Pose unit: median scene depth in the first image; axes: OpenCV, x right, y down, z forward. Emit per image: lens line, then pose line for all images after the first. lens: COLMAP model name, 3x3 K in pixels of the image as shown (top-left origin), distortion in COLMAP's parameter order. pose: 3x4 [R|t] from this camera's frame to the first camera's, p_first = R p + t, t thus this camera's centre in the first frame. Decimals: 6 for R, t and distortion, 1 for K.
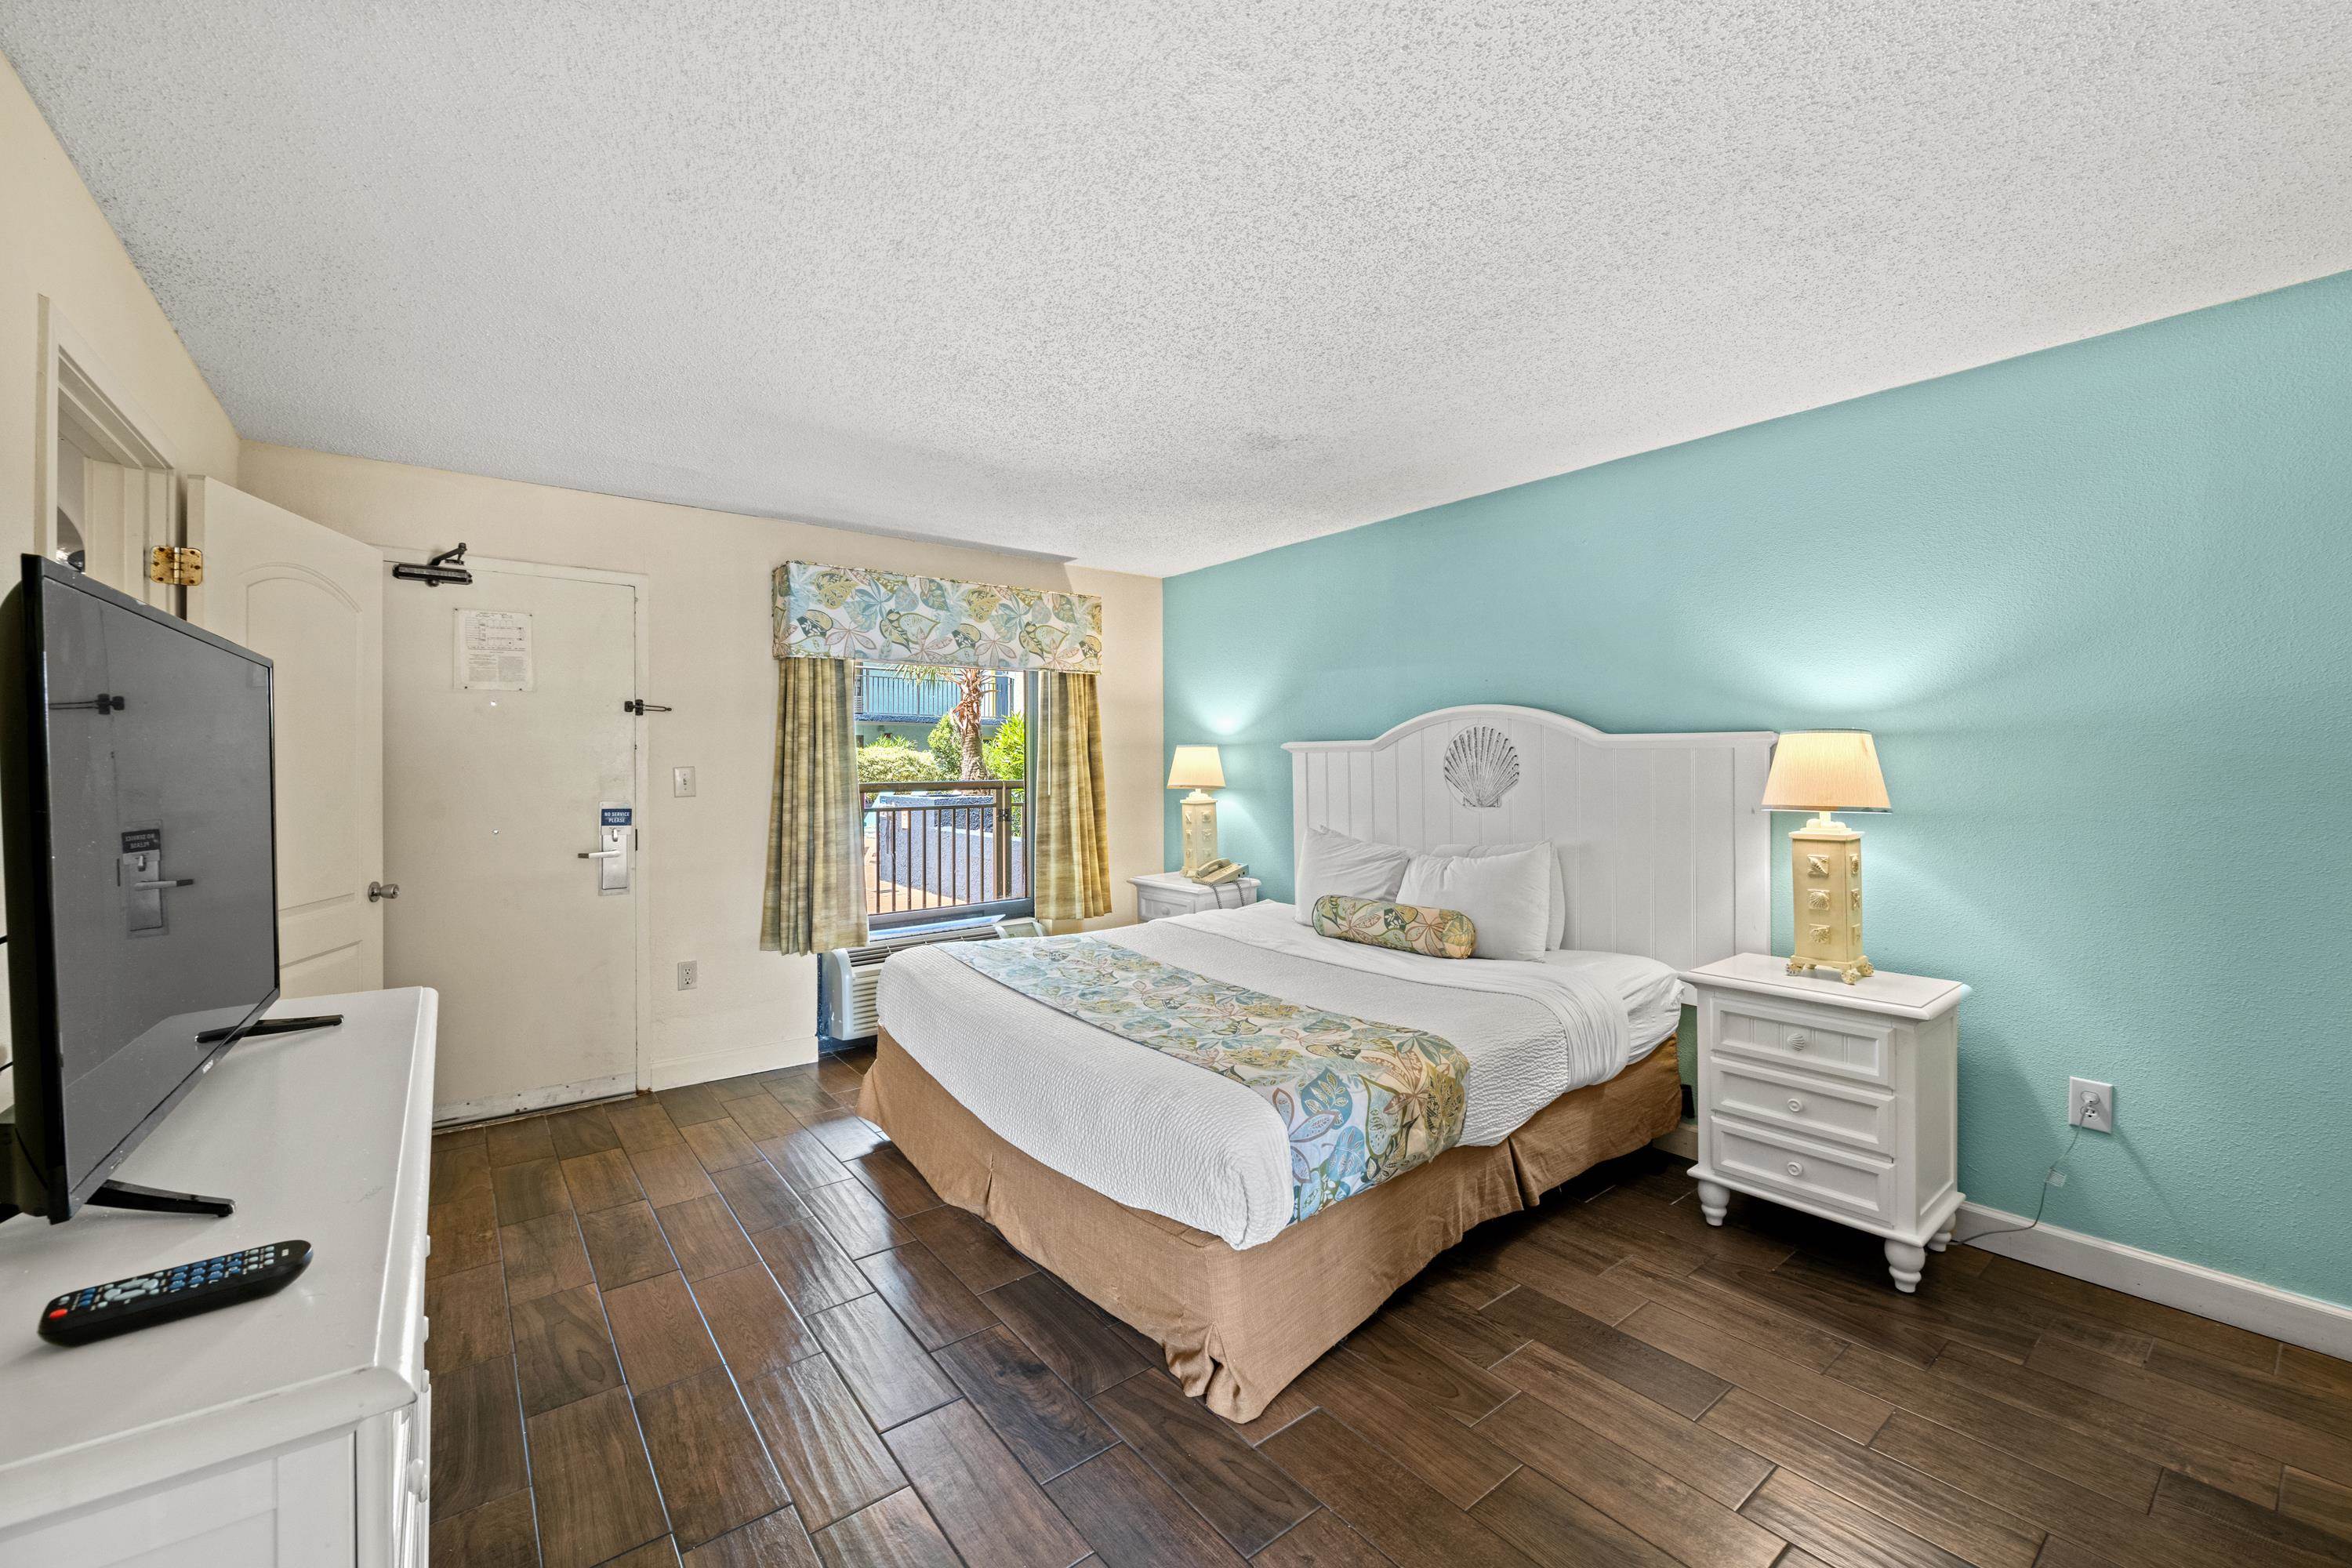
lens RADIAL K [[936.2, 0, 1177.7], [0, 936.2, 774.2], [0, 0, 1]] dist [-0.003048, -0.001164]
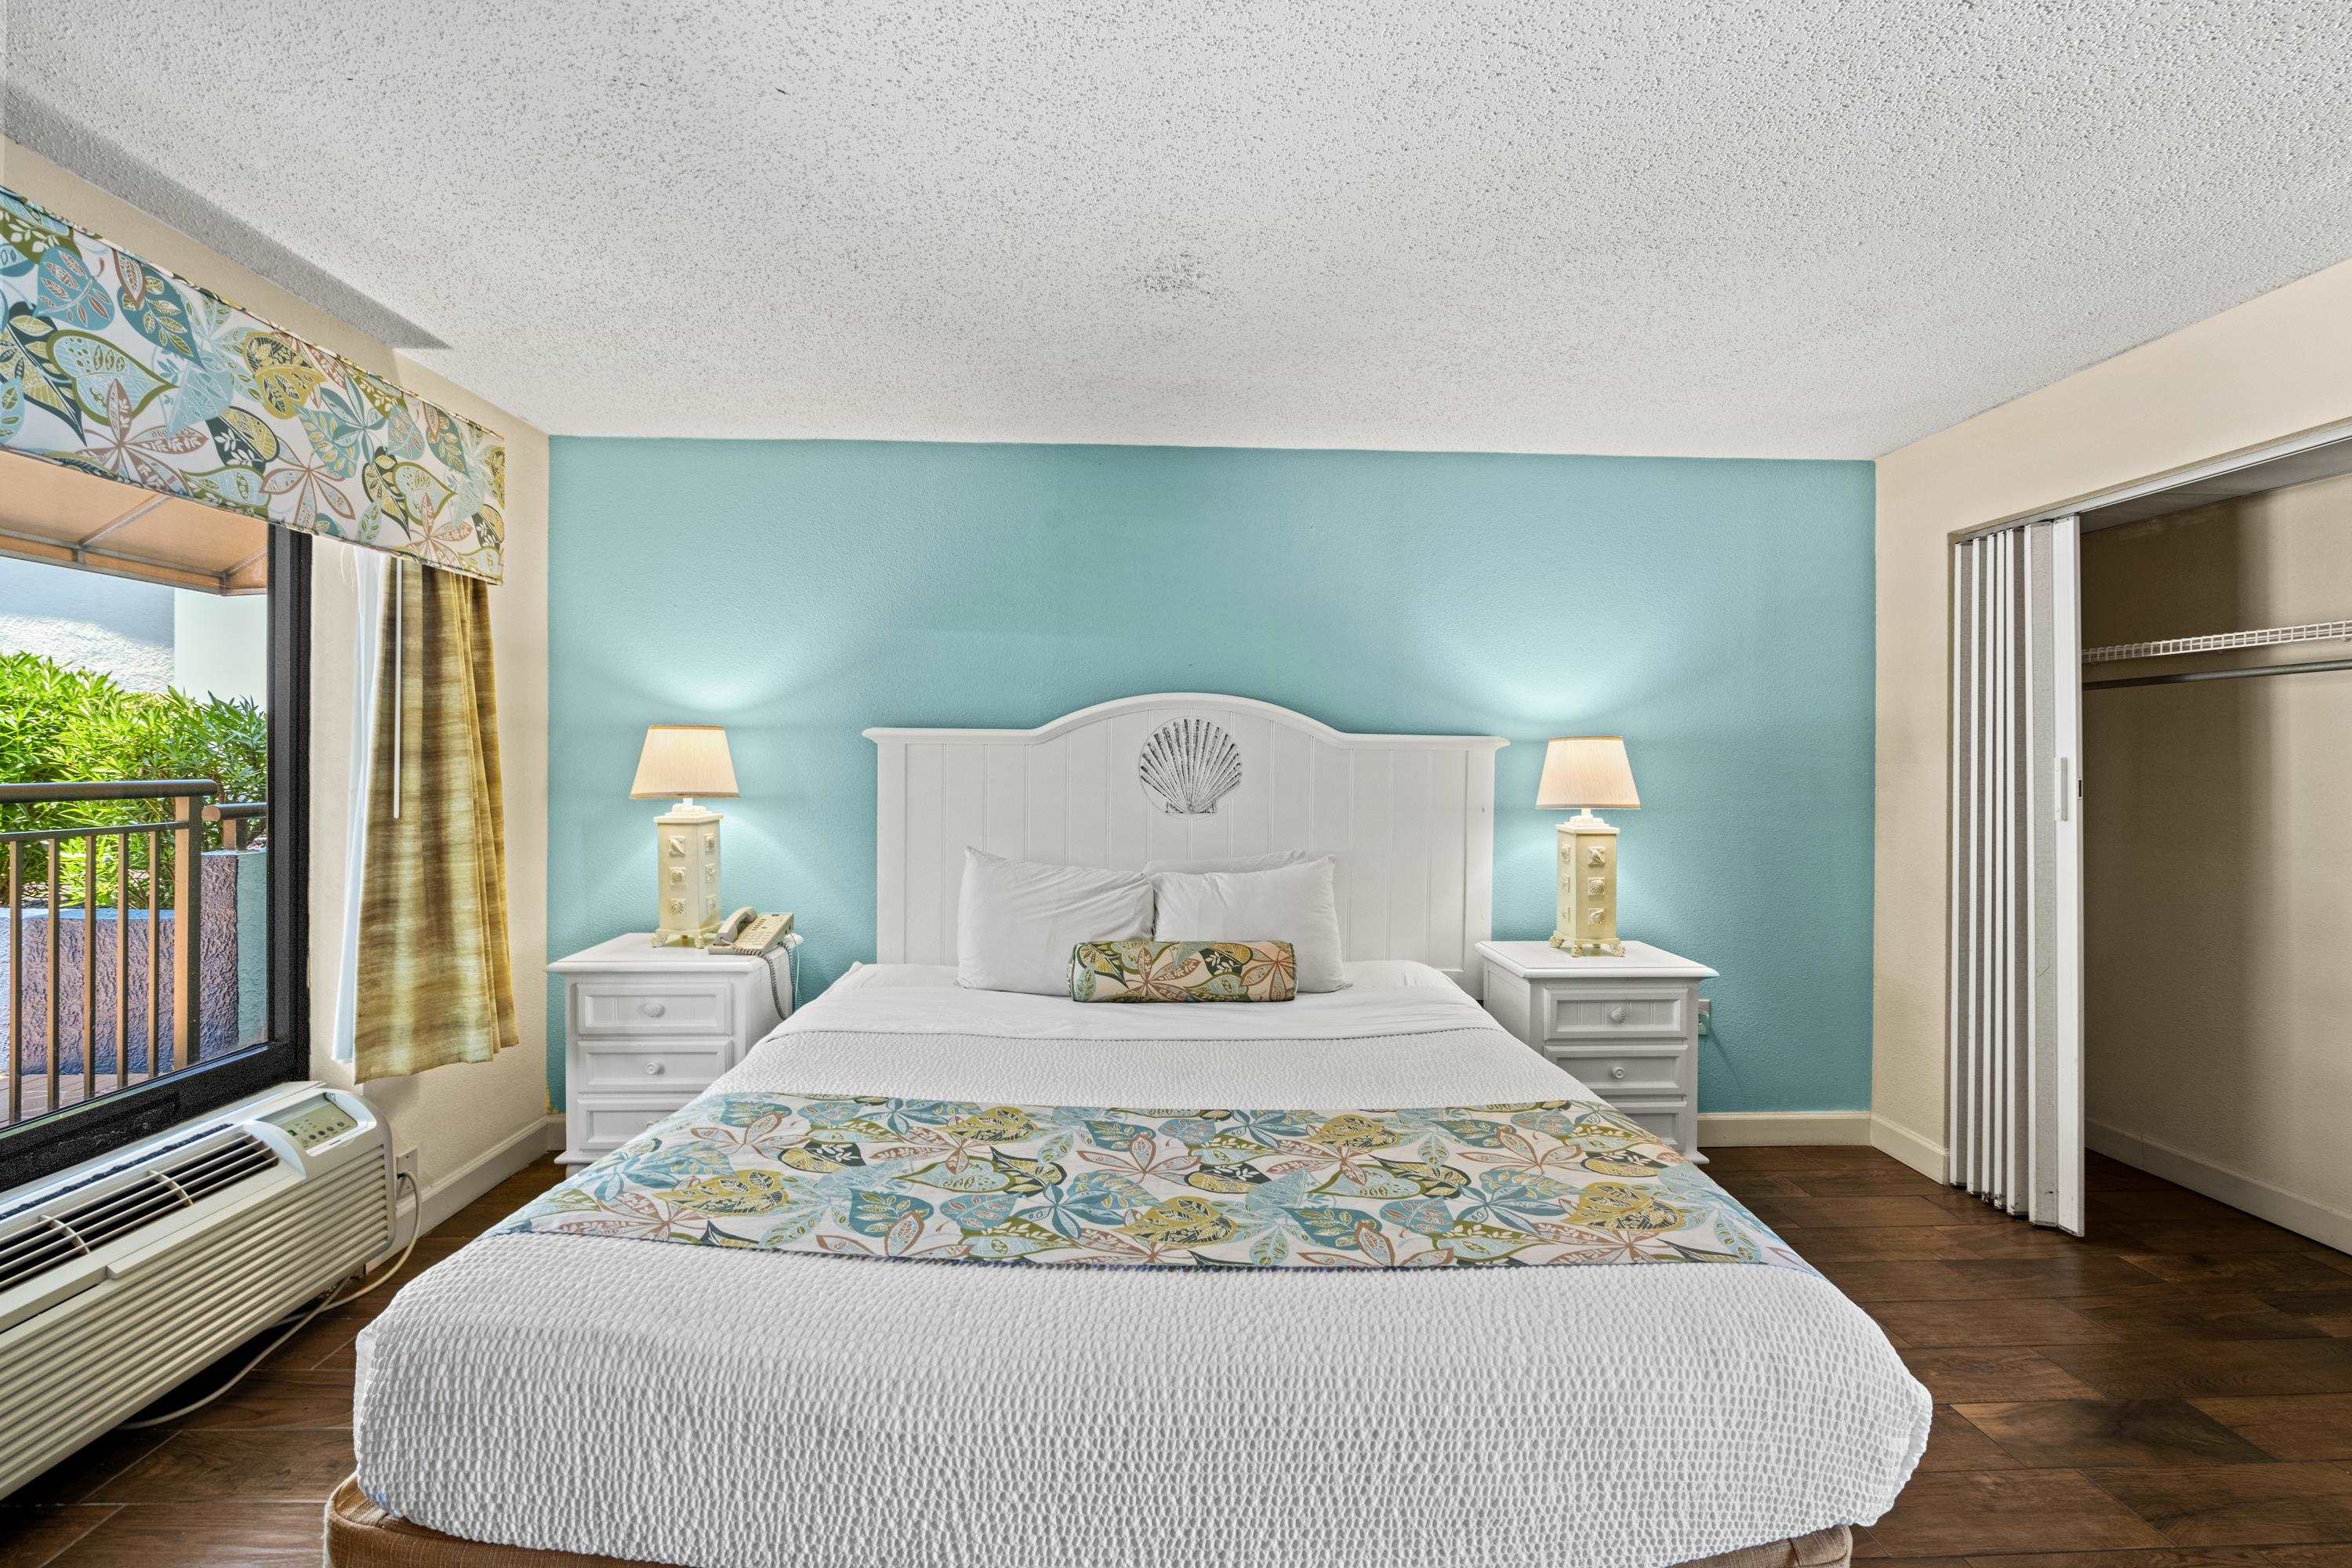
lens RADIAL K [[936.2, 0, 1172.6], [0, 936.2, 774.9], [0, 0, 1]] dist [-0.003048, -0.001164]
pose [[0.594749, -0.003503, 0.803904, -0.335202], [-0.002950, 0.999974, 0.006540, -0.004966], [-0.803906, -0.006262, 0.594723, 0.459182]]
